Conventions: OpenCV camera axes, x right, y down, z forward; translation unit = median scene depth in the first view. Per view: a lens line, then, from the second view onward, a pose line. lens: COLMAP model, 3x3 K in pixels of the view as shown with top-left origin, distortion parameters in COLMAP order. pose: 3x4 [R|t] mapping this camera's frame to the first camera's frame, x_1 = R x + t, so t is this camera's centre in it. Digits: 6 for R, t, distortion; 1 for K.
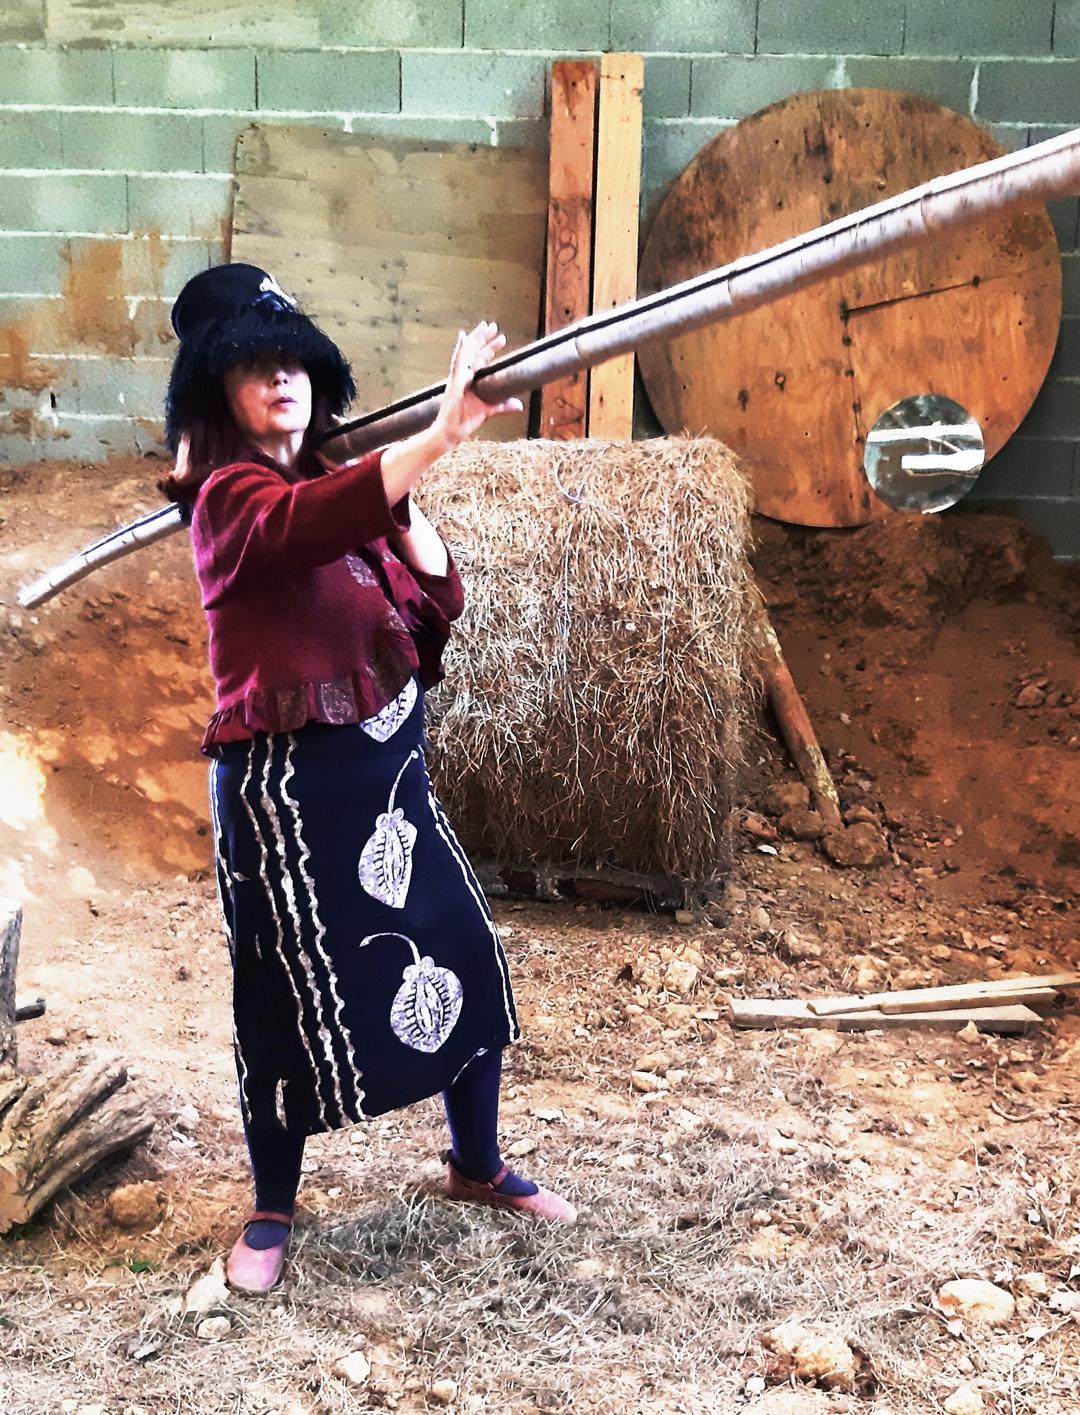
lens RADIAL K [[1755.3, 0, 543.7], [0, 1755.3, 889.2], [0, 0, 1]] dist [0.070397, -0.155951]
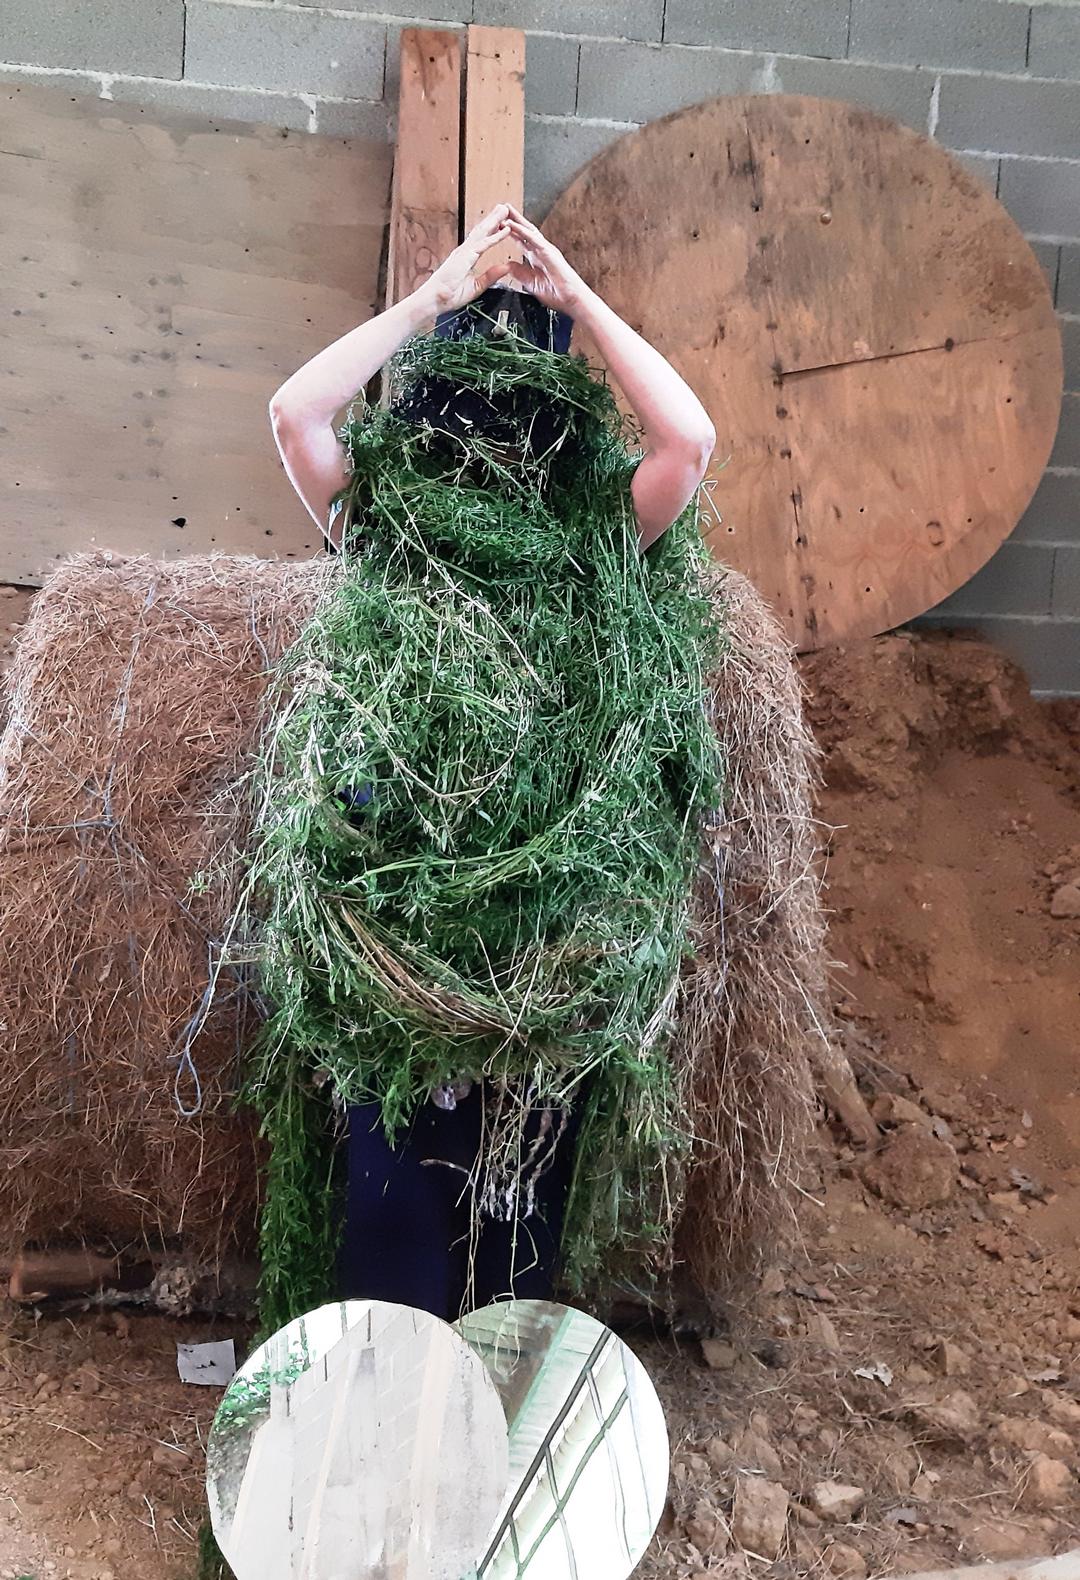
lens RADIAL K [[1787.3, 0, 540.5], [0, 1787.3, 611.4], [0, 0, 1]] dist [0.123989, -0.260701]
pose [[0.978776, 0.017863, 0.204153, -0.085482], [0.016008, 0.986486, -0.163060, -0.105155], [-0.204307, 0.162867, 0.965263, 0.301193]]
